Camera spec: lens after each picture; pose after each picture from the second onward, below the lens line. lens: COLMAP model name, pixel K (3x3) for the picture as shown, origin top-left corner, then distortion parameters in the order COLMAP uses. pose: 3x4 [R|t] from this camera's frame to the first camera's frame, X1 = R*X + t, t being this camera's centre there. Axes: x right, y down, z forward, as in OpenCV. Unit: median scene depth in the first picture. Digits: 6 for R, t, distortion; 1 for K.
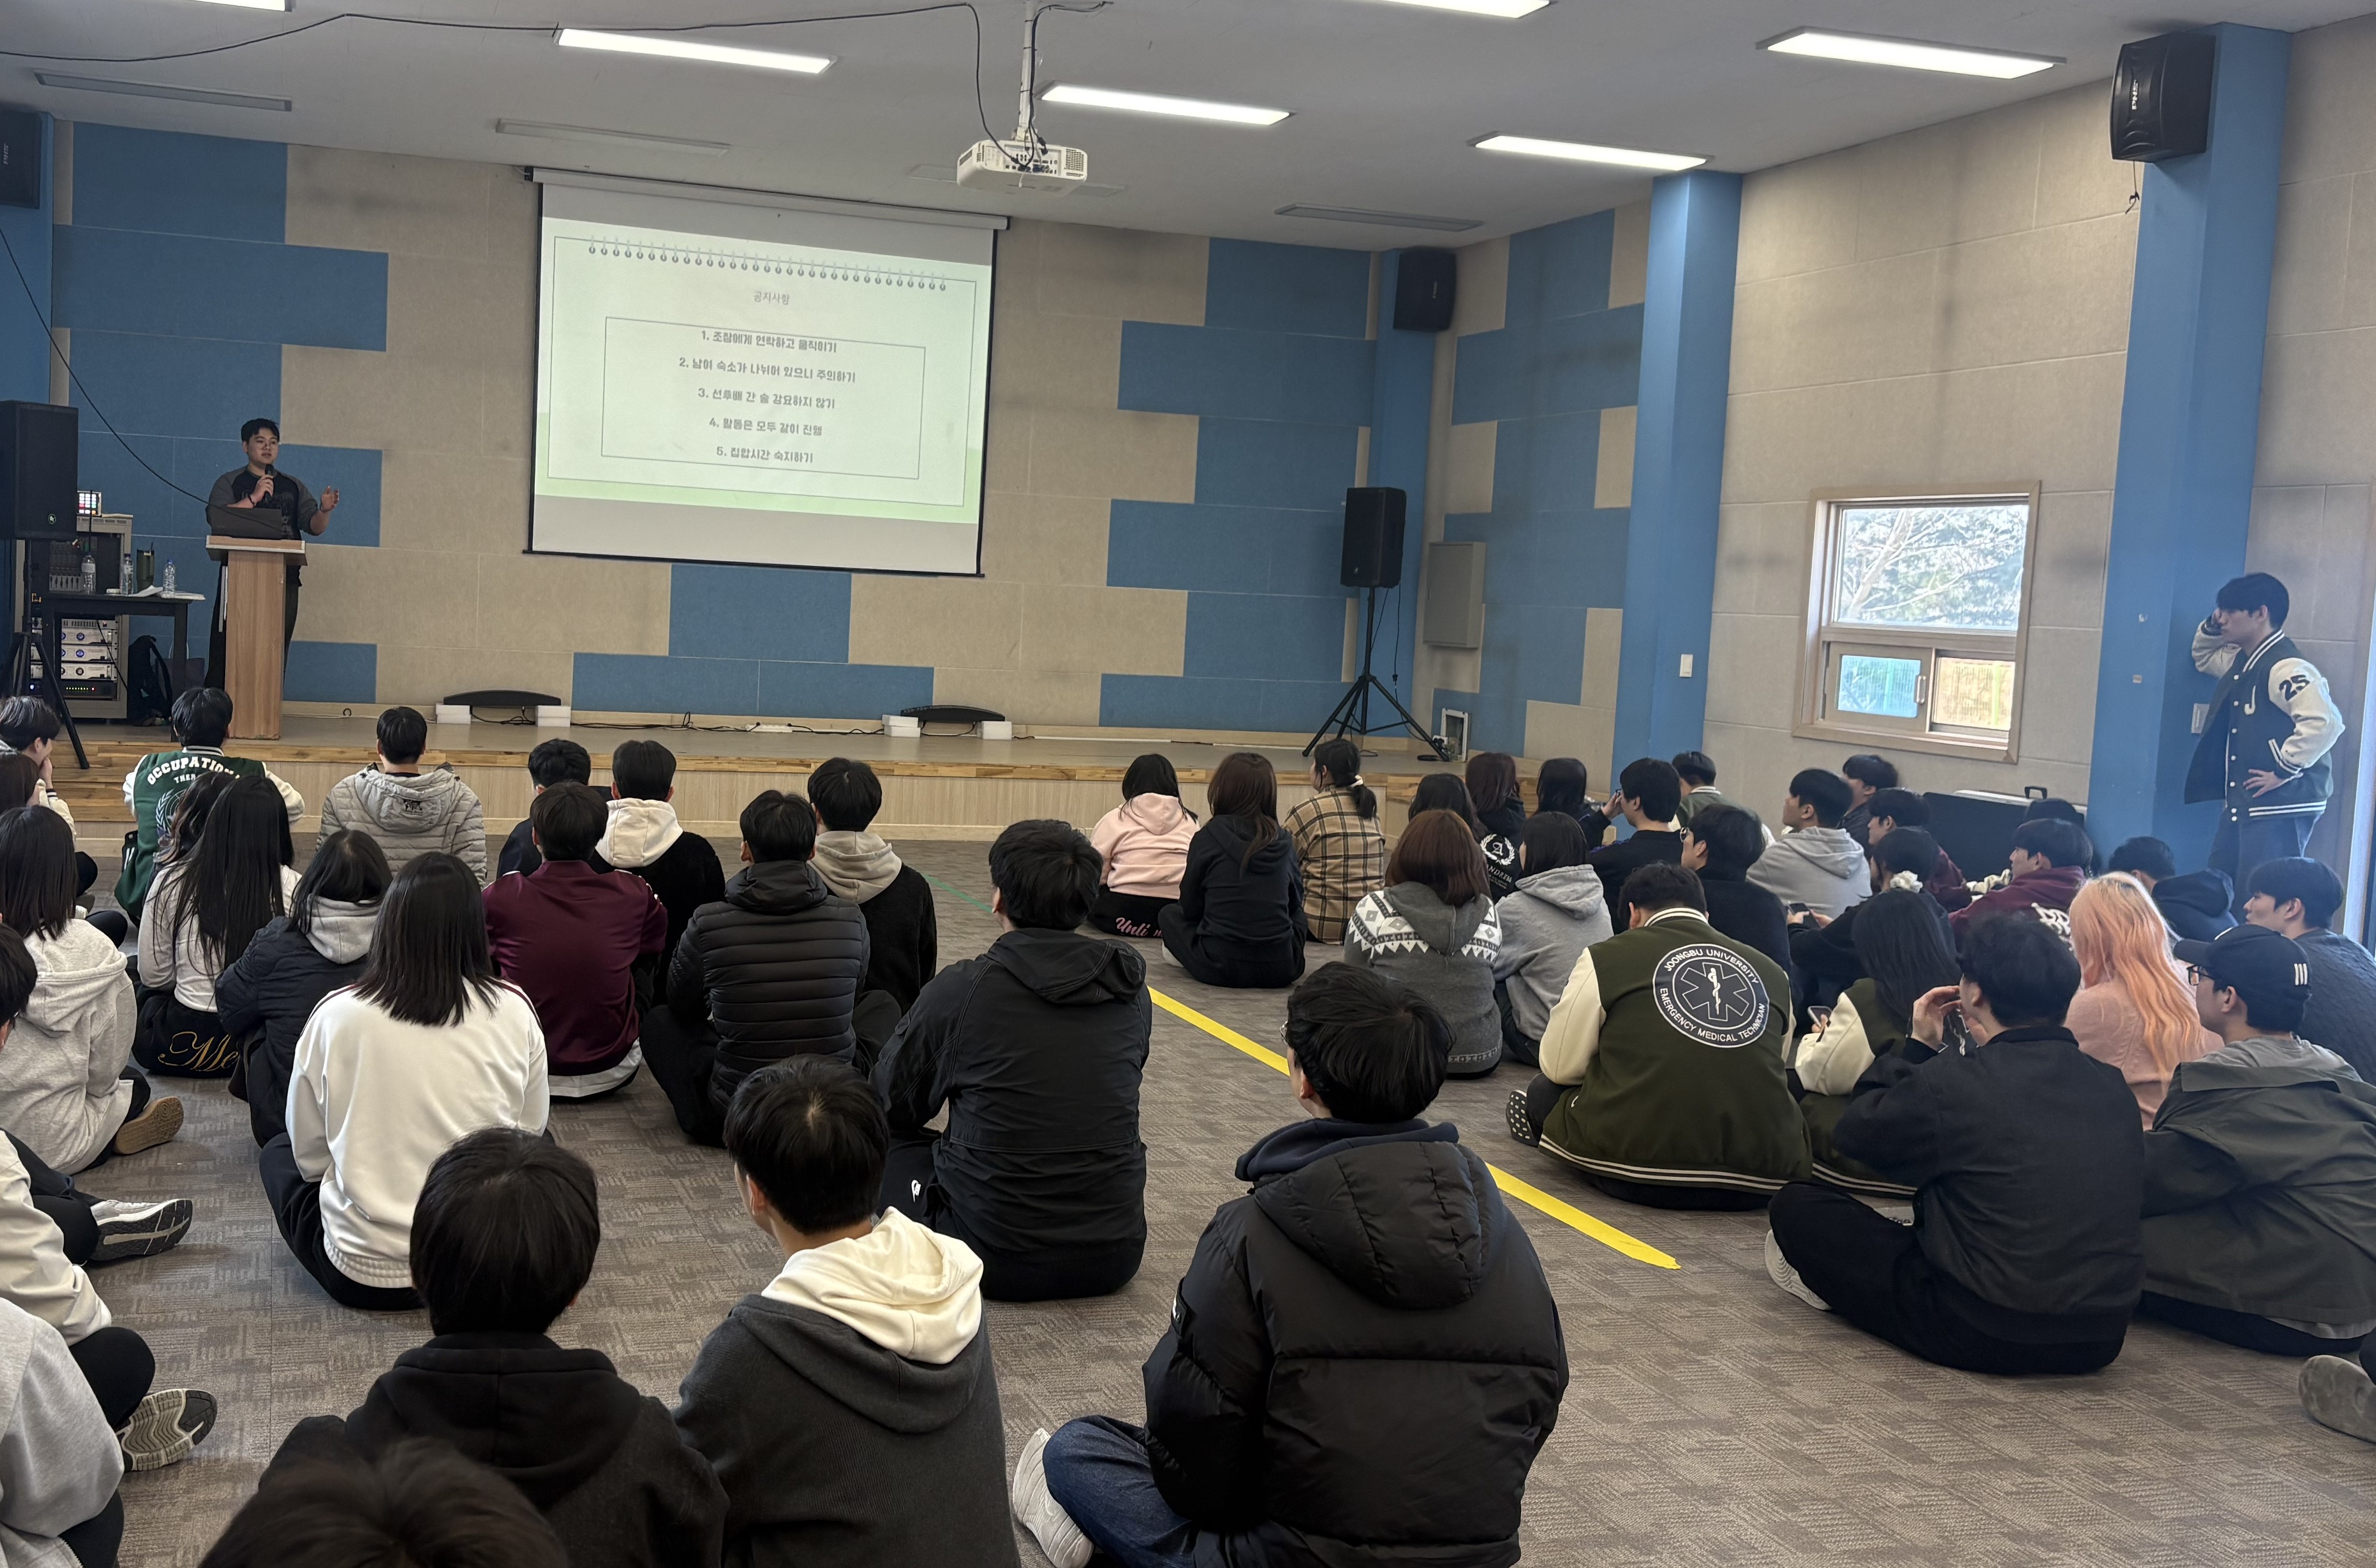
lens RADIAL K [[2217.7, 0, 1004.0], [0, 2217.7, 747.0], [0, 0, 1]] dist [0.055861, 0.000000]
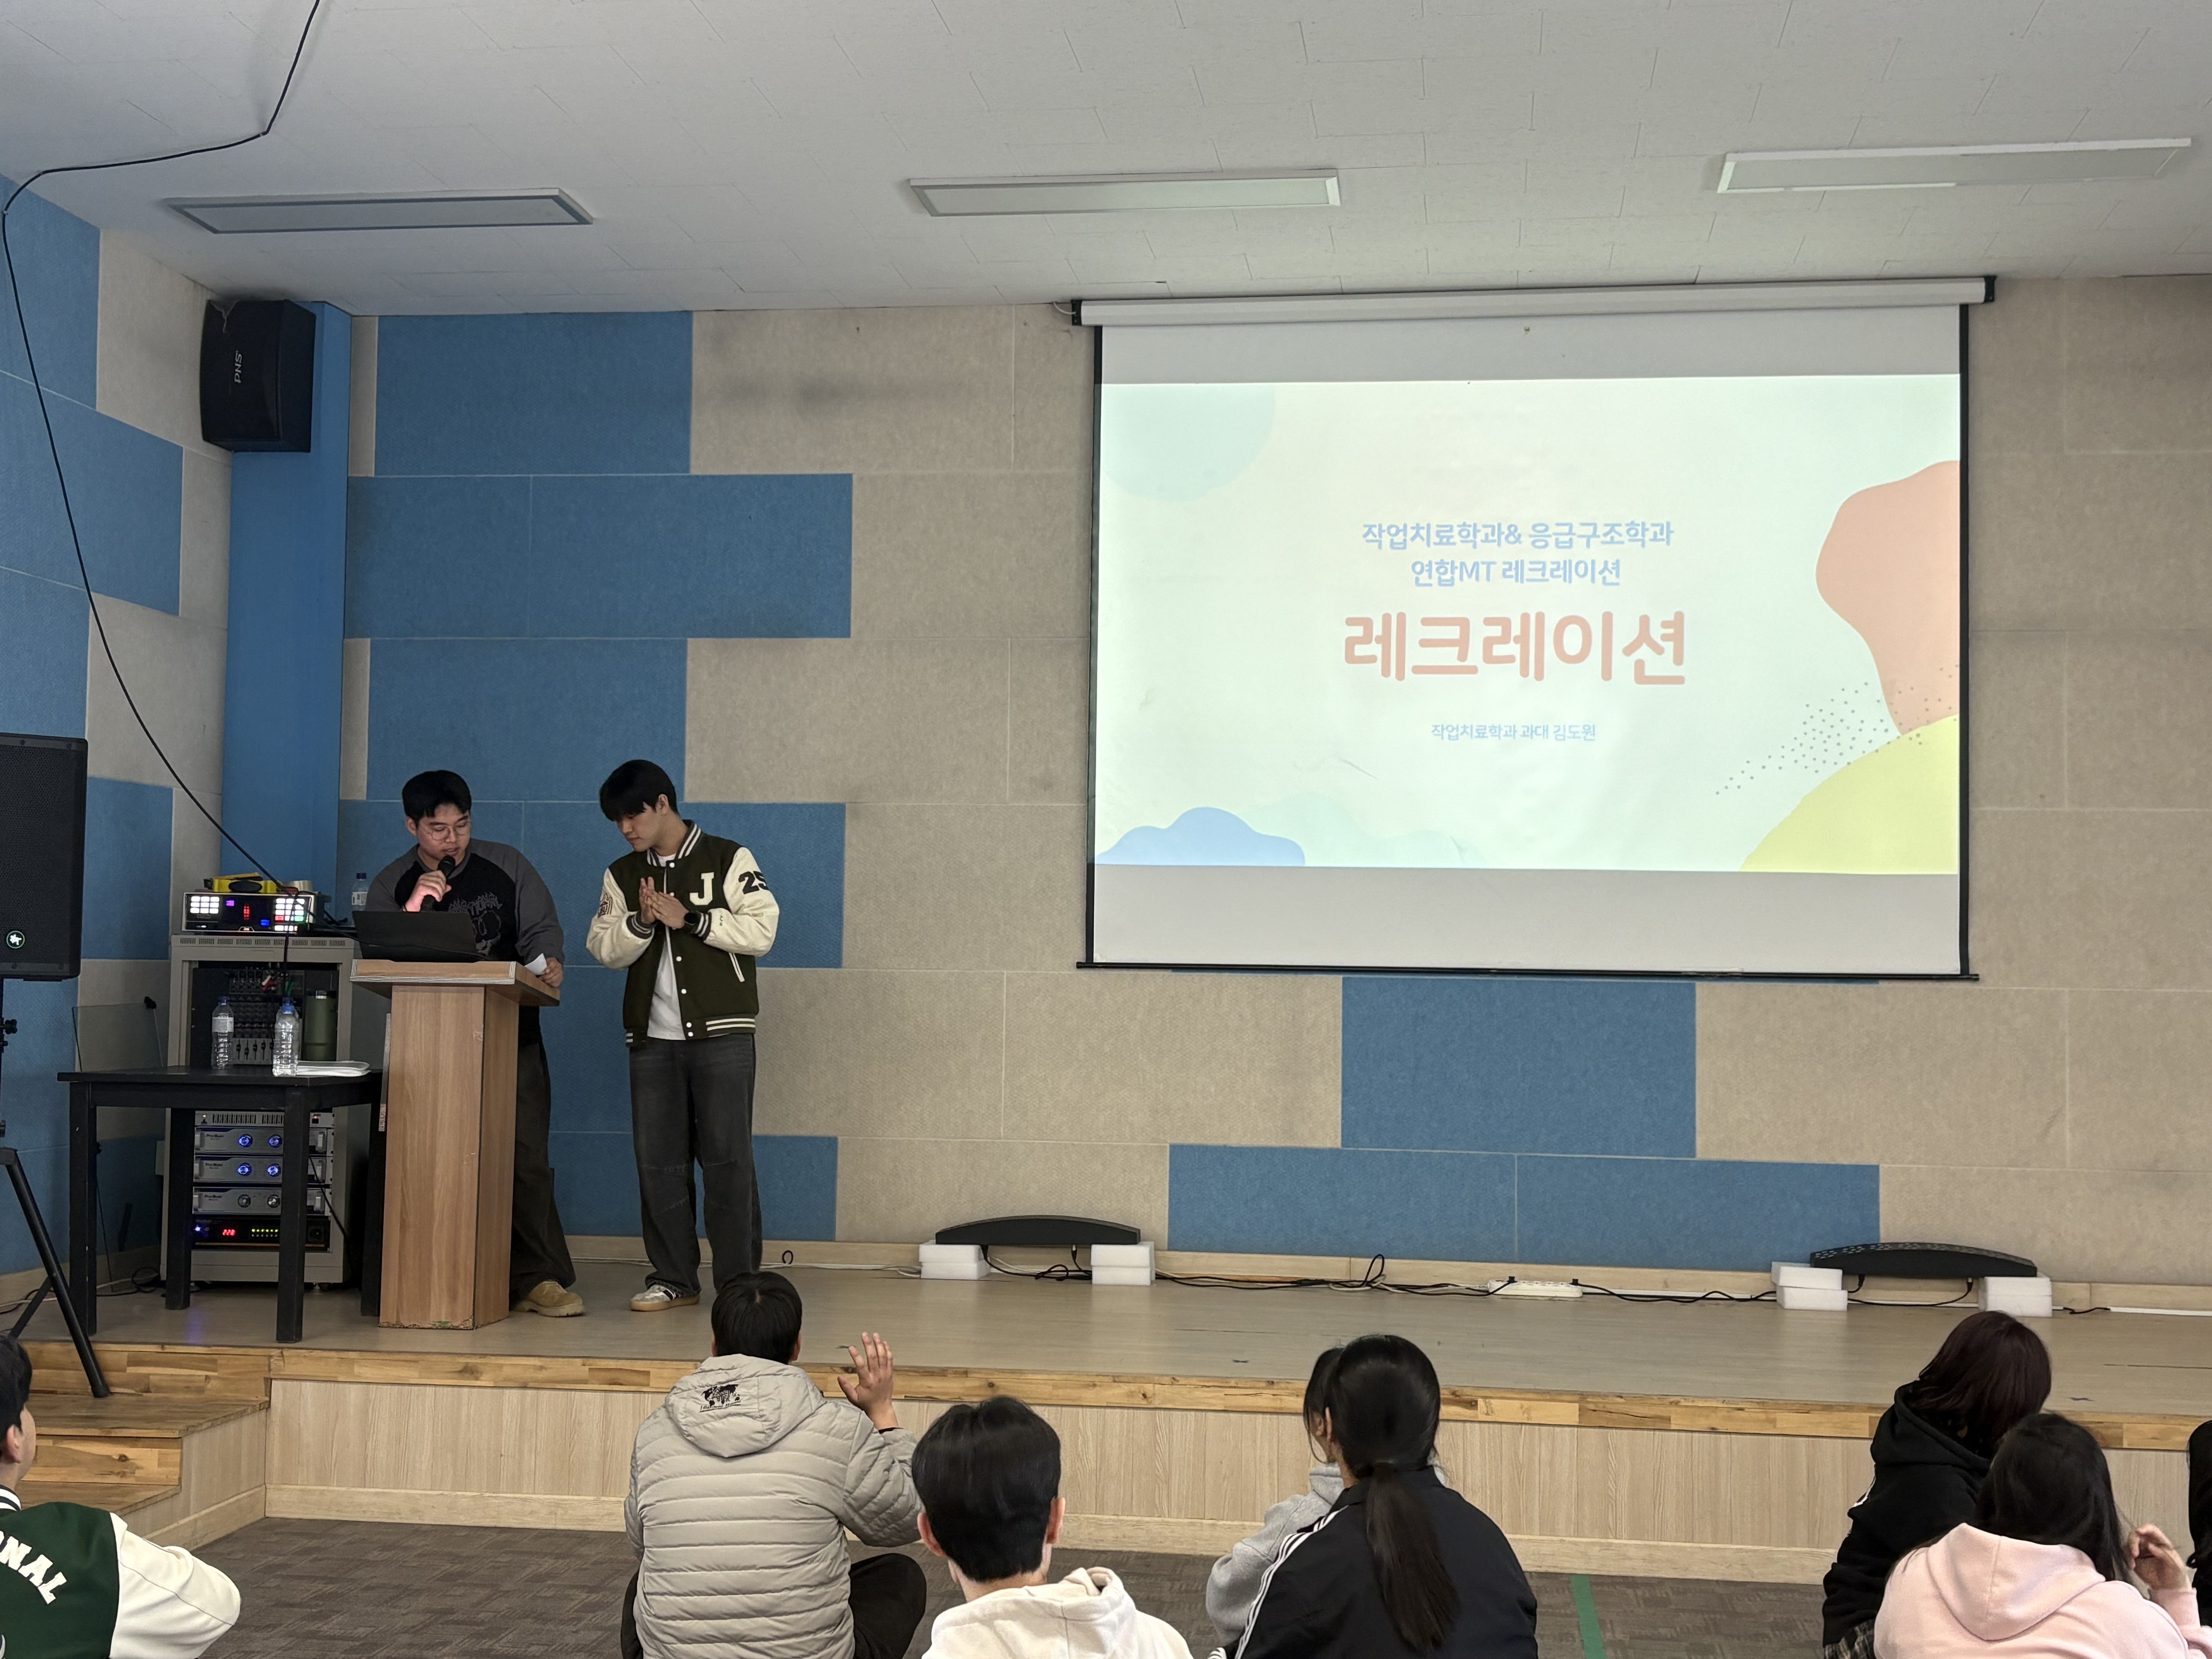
lens RADIAL K [[2629.4, 0, 1092.7], [0, 2629.4, 828.1], [0, 0, 1]] dist [0.086271, 0.000000]
pose [[0.903371, -0.060101, -0.424627, 0.071501], [-0.000491, 0.989986, -0.141166, -0.028379], [0.428859, 0.127734, 0.894295, 0.403800]]
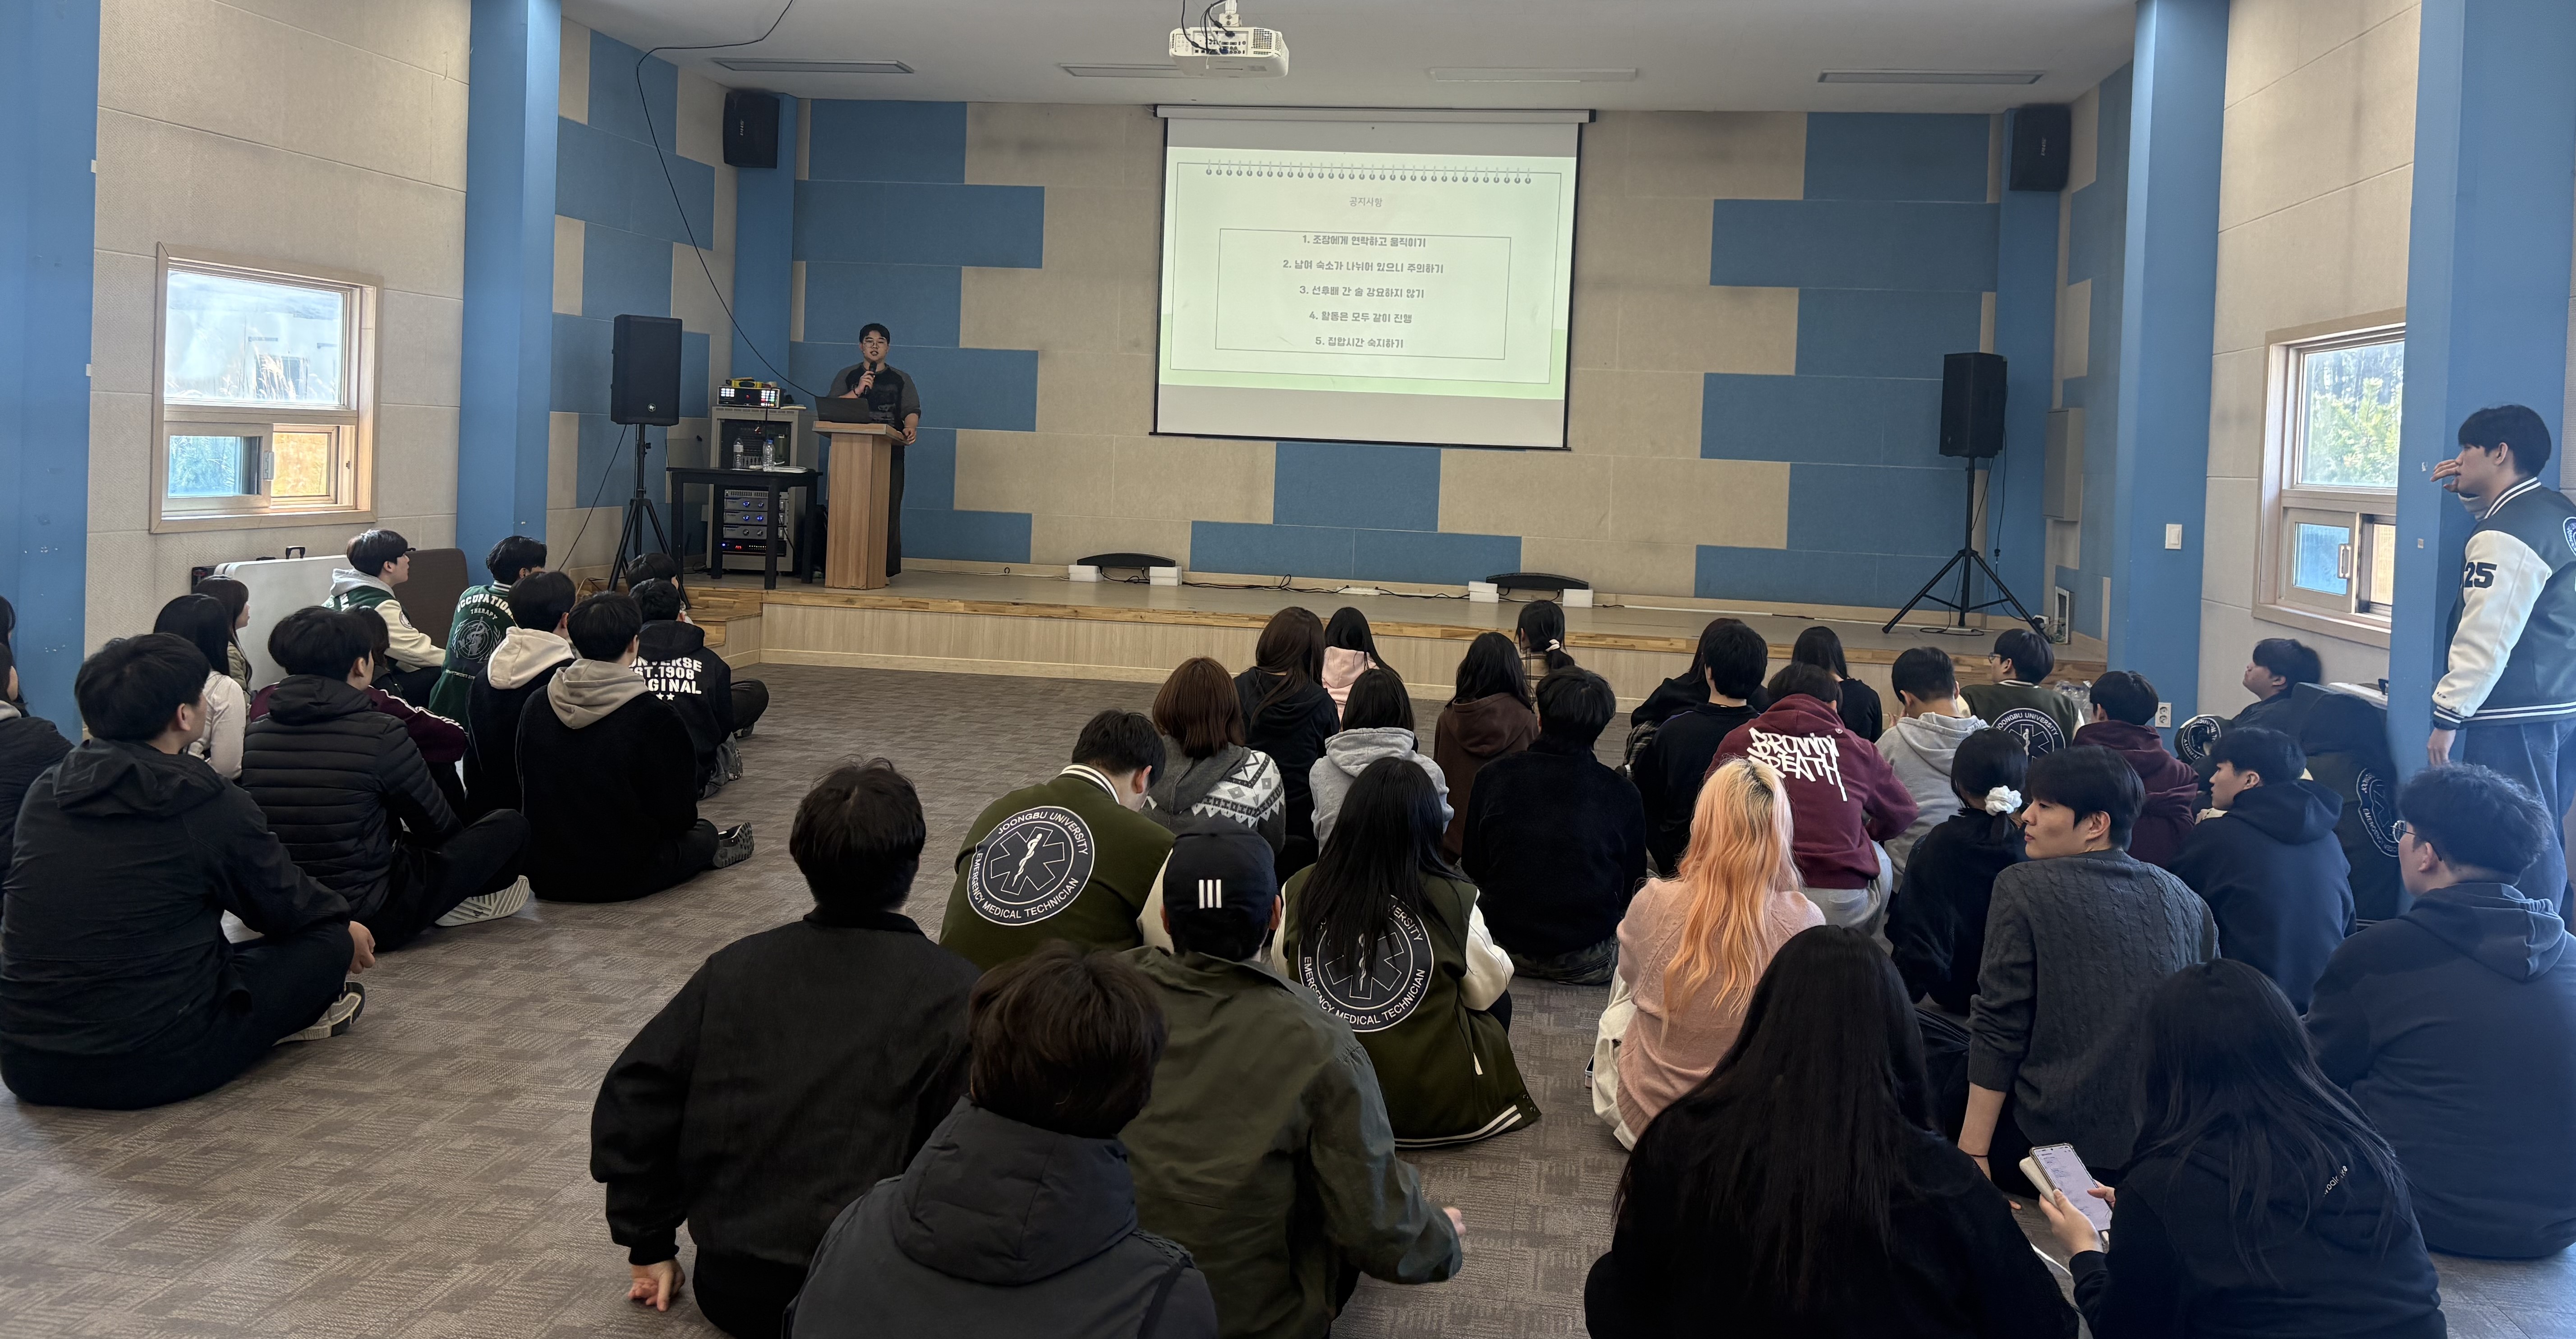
lens RADIAL K [[1935.8, 0, 1310.6], [0, 1935.8, 489.0], [0, 0, 1]] dist [0.081022, -0.079398]
pose [[0.901115, -0.003969, -0.433563, 0.295597], [-0.026597, 0.997569, -0.064411, 0.003611], [0.432764, 0.069573, 0.898818, 0.134751]]
